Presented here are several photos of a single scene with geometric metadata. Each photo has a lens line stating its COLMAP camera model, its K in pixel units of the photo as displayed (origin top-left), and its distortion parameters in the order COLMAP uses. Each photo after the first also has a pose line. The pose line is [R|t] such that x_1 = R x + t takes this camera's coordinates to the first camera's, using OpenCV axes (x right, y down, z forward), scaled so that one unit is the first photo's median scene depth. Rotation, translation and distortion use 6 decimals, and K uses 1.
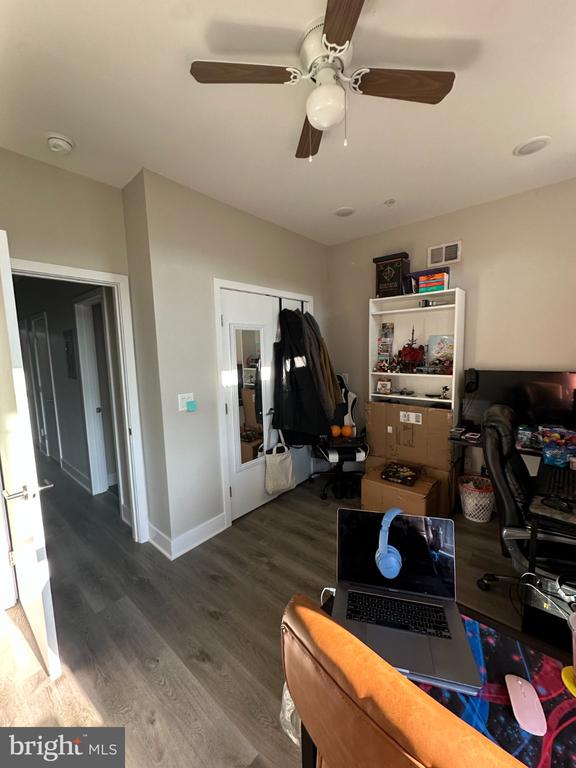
lens RADIAL K [[306.8, 0, 286.6], [0, 306.8, 383.6], [0, 0, 1]] dist [-0.000560, 0.000311]
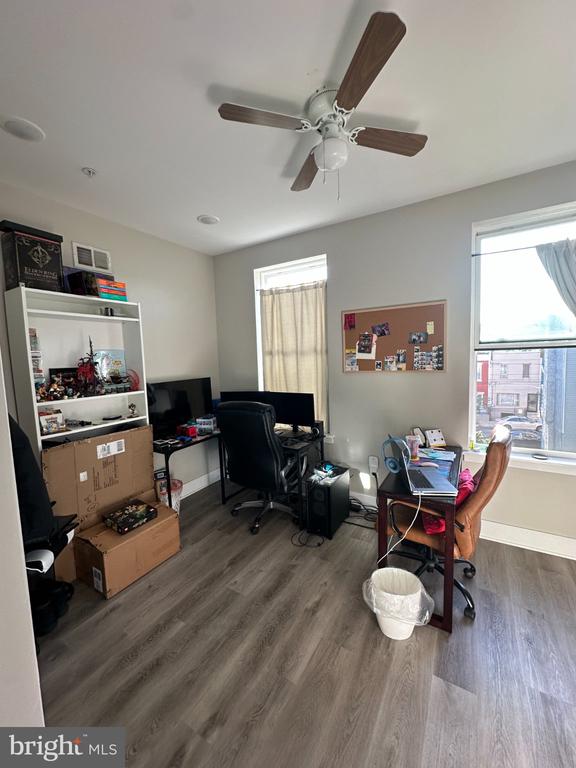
lens RADIAL K [[306.8, 0, 289.4], [0, 306.8, 383.0], [0, 0, 1]] dist [-0.000560, 0.000311]
pose [[-0.166879, -0.060439, 0.984123, -0.485432], [0.149408, 0.985043, 0.085831, -0.062389], [-0.974592, 0.161359, -0.155353, 0.664939]]
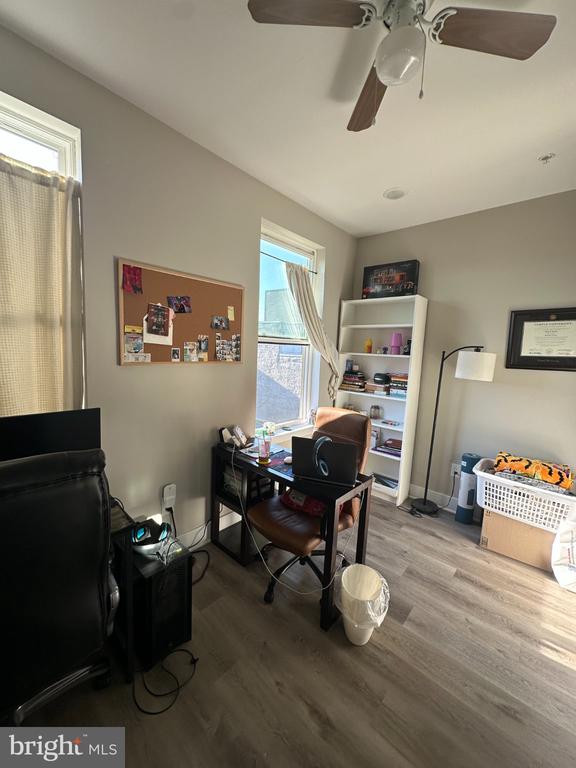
lens RADIAL K [[306.8, 0, 290.0], [0, 306.8, 381.0], [0, 0, 1]] dist [-0.000560, 0.000311]
pose [[-0.999658, -0.022861, 0.012737, 0.185359], [-0.019544, 0.975840, 0.217613, -0.088314], [-0.017404, 0.217289, -0.975952, 0.915781]]
